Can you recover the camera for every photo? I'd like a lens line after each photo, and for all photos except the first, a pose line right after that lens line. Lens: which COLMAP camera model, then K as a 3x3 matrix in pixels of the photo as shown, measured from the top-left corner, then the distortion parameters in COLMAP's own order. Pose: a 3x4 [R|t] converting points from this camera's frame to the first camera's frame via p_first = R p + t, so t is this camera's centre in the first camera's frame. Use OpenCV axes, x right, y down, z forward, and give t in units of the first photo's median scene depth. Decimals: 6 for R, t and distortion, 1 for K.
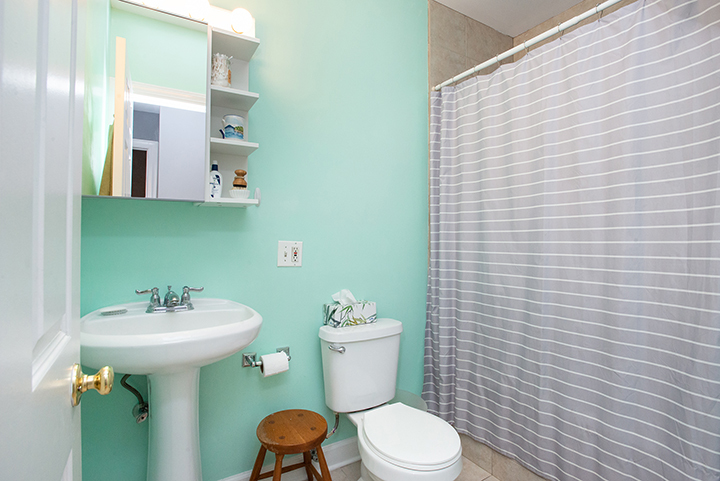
lens RADIAL K [[347.7, 0, 359.7], [0, 347.7, 240.4], [0, 0, 1]] dist [-0.041791, 0.004380]
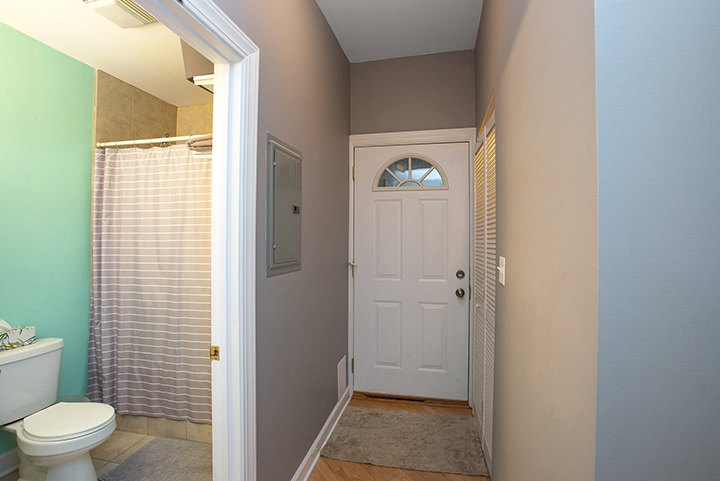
lens RADIAL K [[347.7, 0, 377.0], [0, 347.7, 241.6], [0, 0, 1]] dist [-0.041791, 0.004380]
pose [[0.657811, 0.003449, 0.753175, -0.041257], [-0.009589, 0.999947, 0.003795, -0.122170], [-0.753122, -0.009719, 0.657810, -0.606391]]
